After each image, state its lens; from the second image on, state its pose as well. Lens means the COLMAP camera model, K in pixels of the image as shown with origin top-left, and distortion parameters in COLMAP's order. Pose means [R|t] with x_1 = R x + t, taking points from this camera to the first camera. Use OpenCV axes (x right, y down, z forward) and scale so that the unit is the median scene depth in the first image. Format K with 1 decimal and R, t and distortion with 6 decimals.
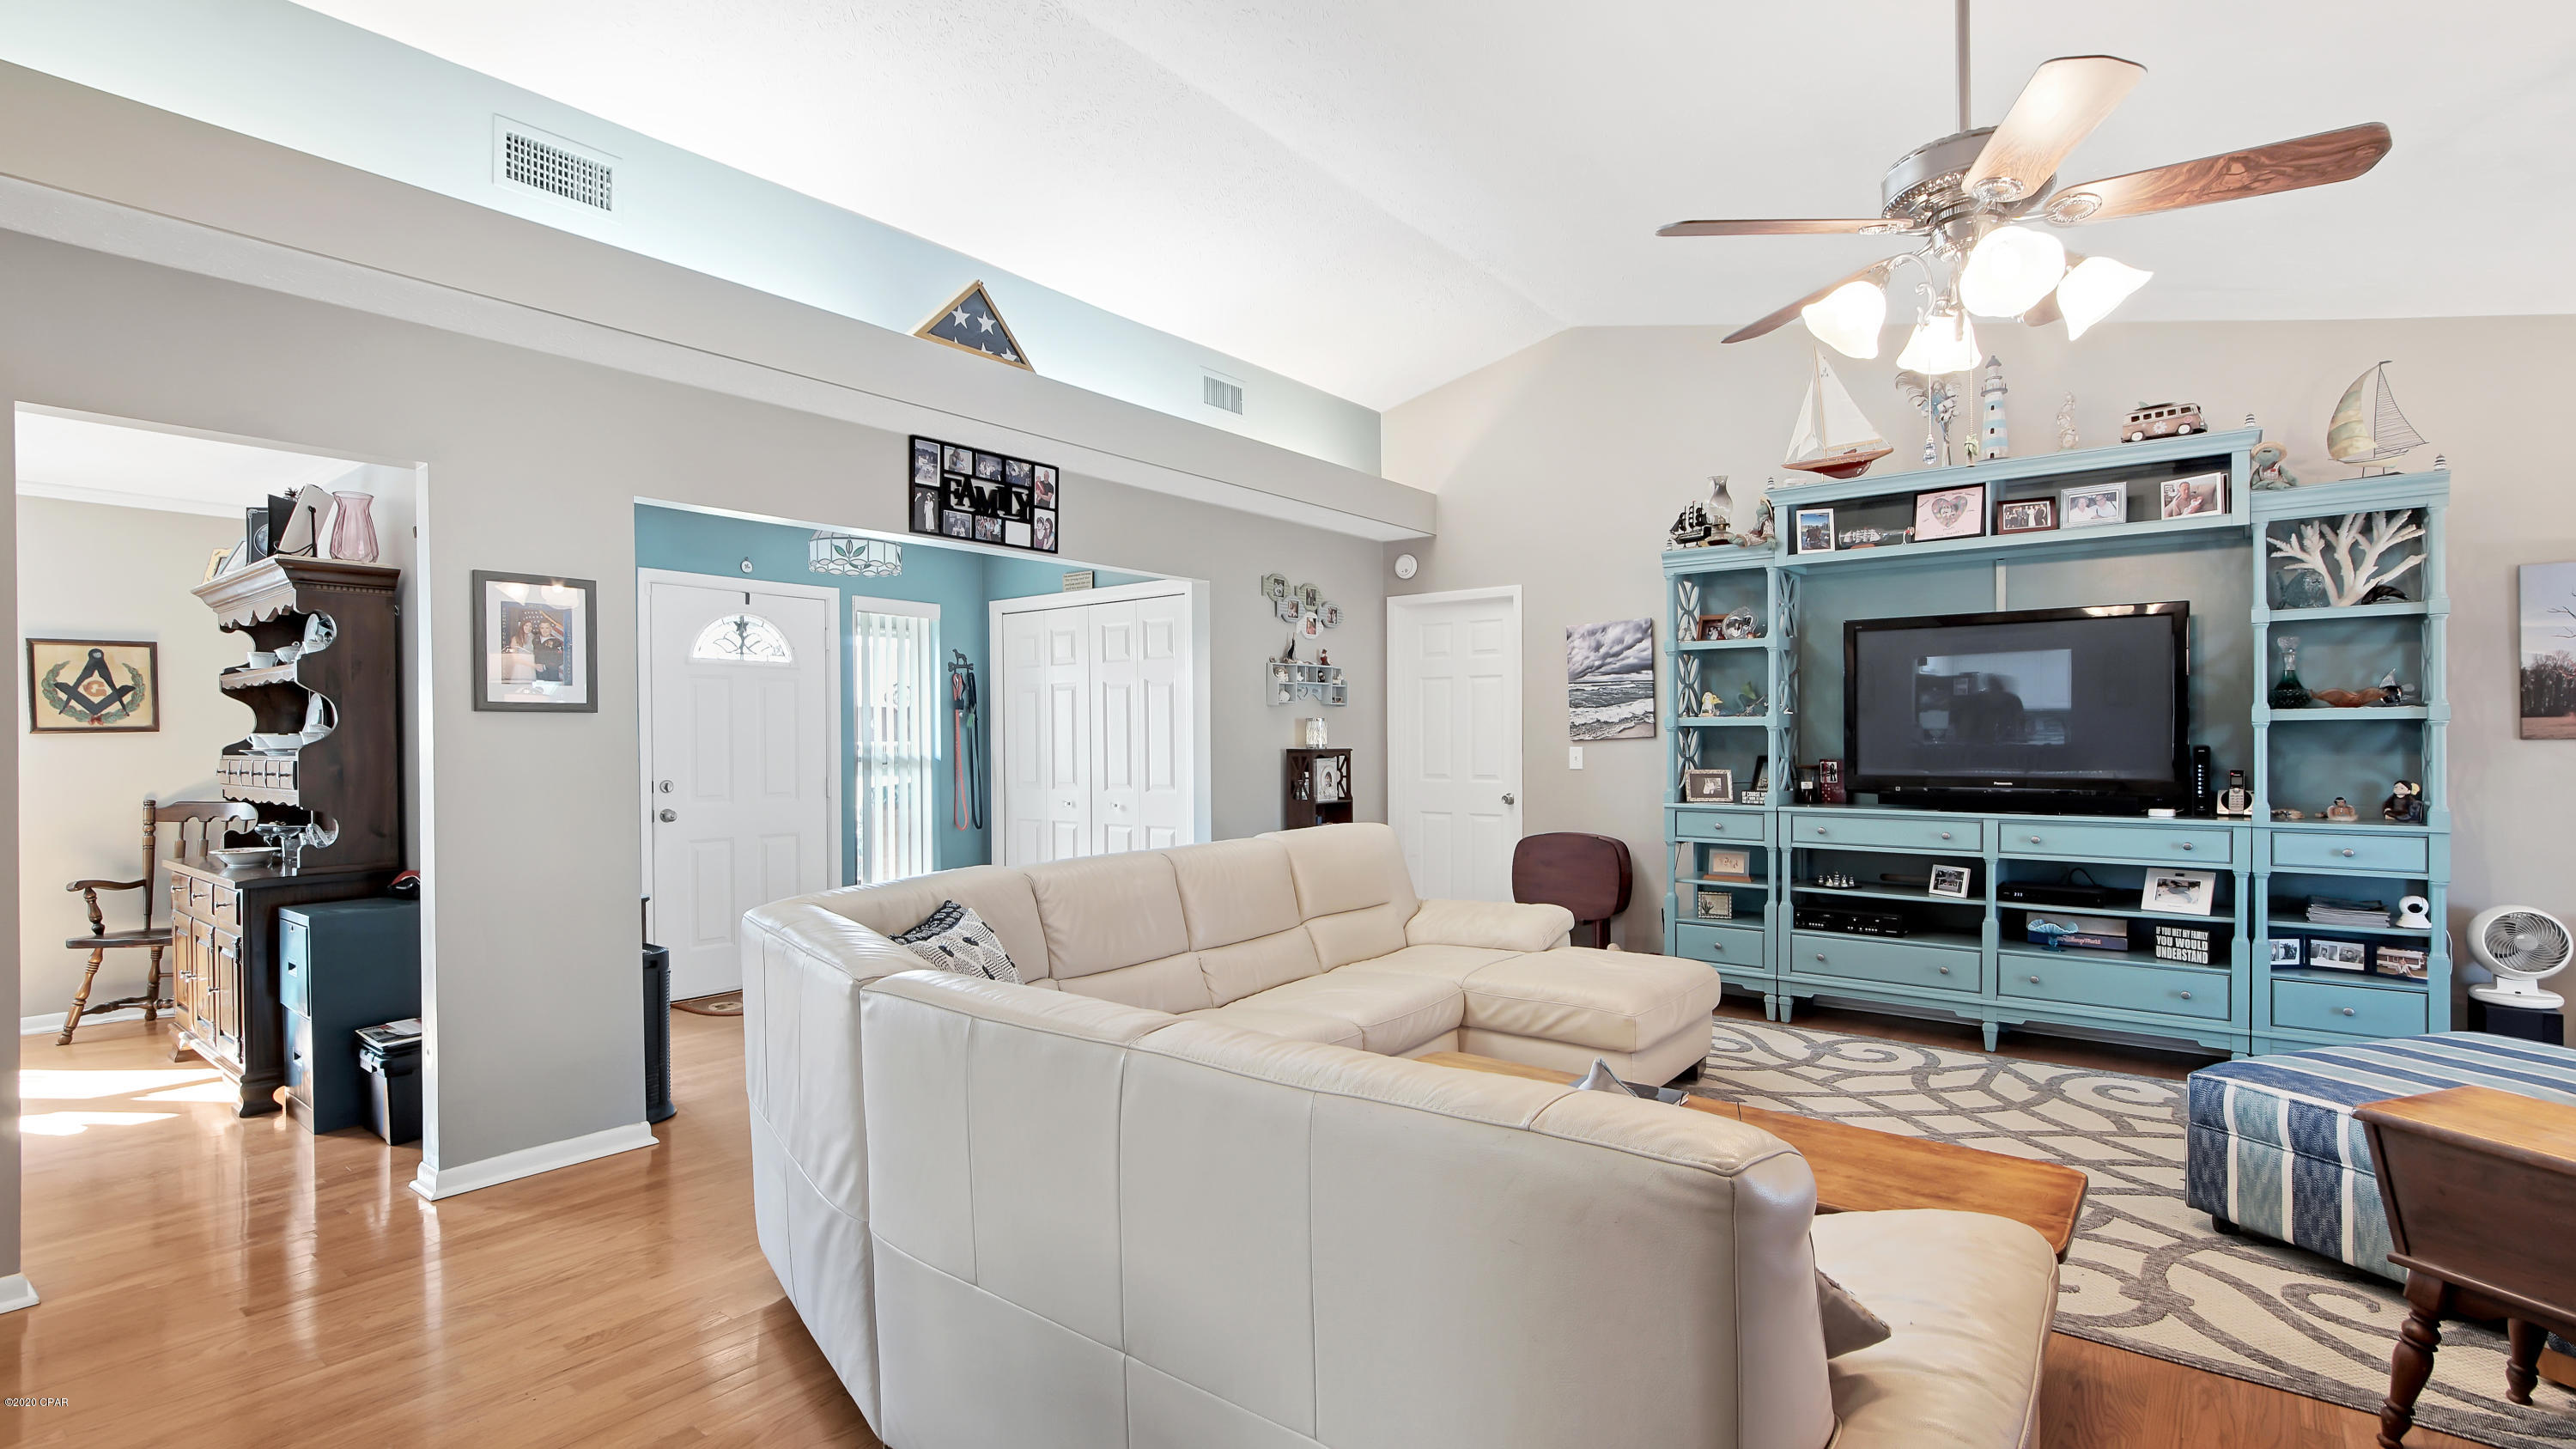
lens RADIAL K [[1178.3, 0, 1289.4], [0, 1178.3, 738.7], [0, 0, 1]] dist [-0.008996, 0.000383]
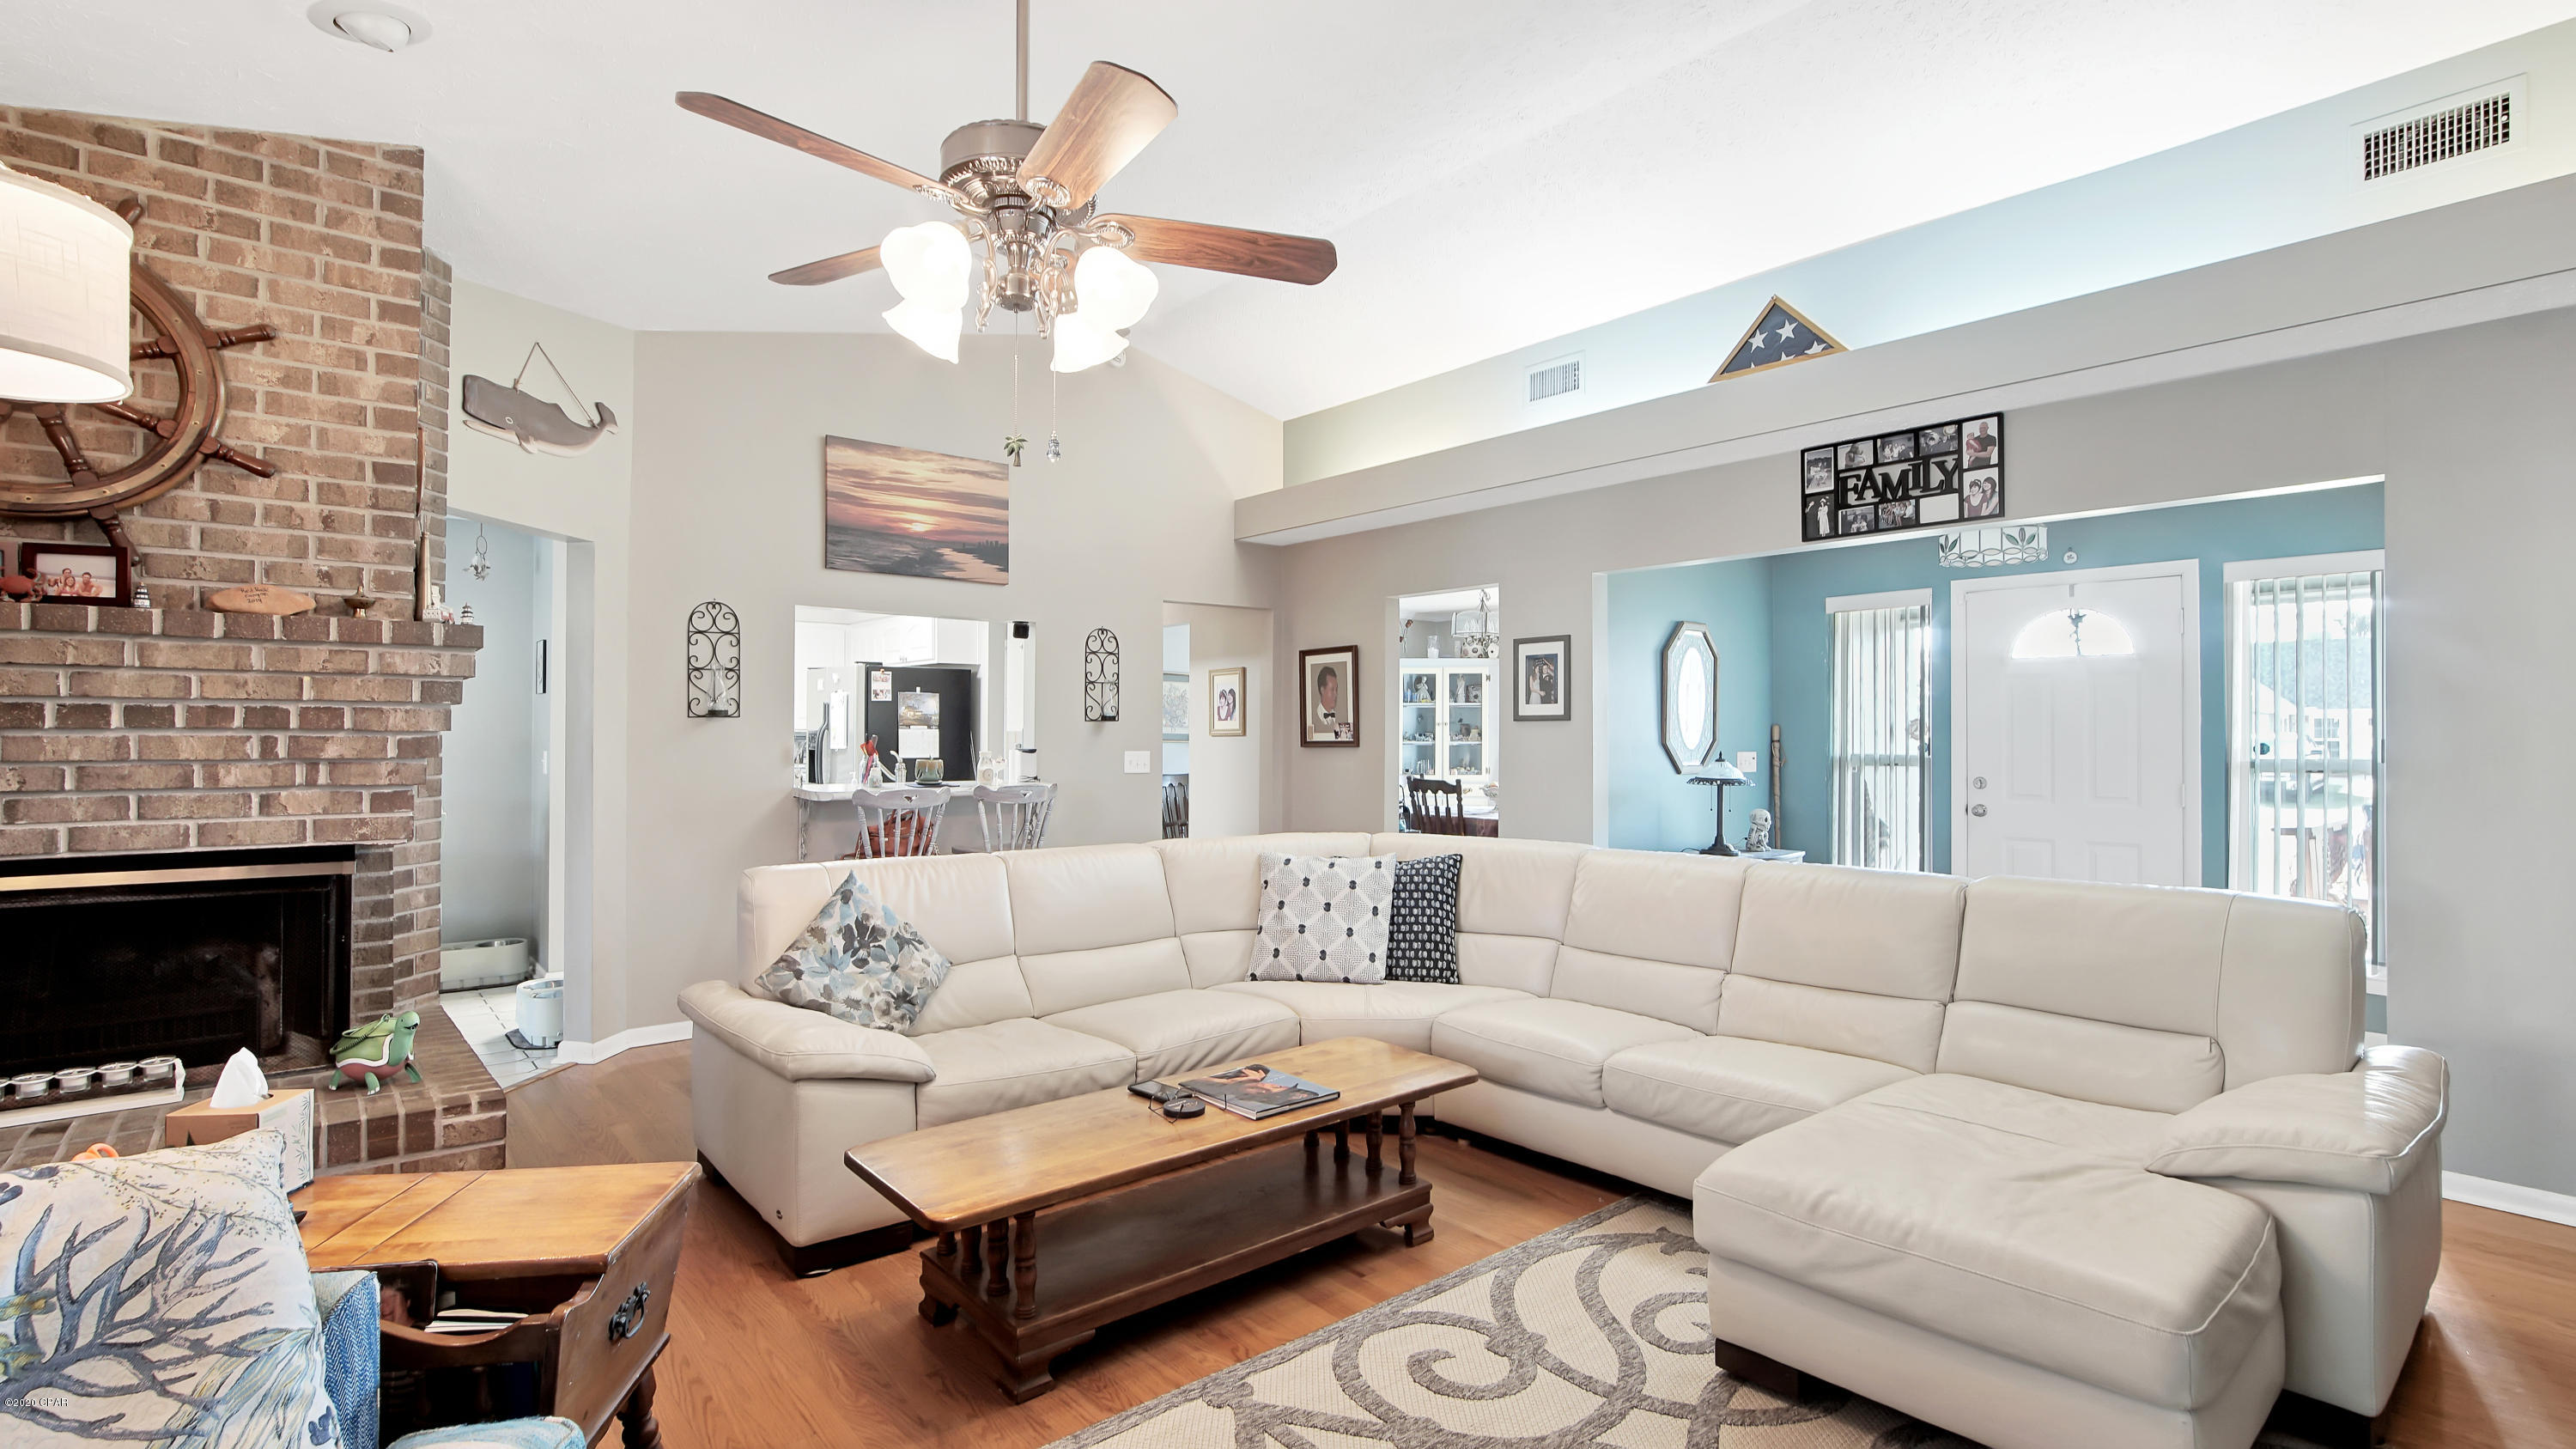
lens RADIAL K [[1178.3, 0, 1286.9], [0, 1178.3, 728.5], [0, 0, 1]] dist [-0.008996, 0.000383]
pose [[-0.164441, -0.005583, -0.986371, 0.759287], [0.000757, 0.999983, -0.005786, -0.002862], [0.986387, -0.001699, -0.164434, 0.688013]]
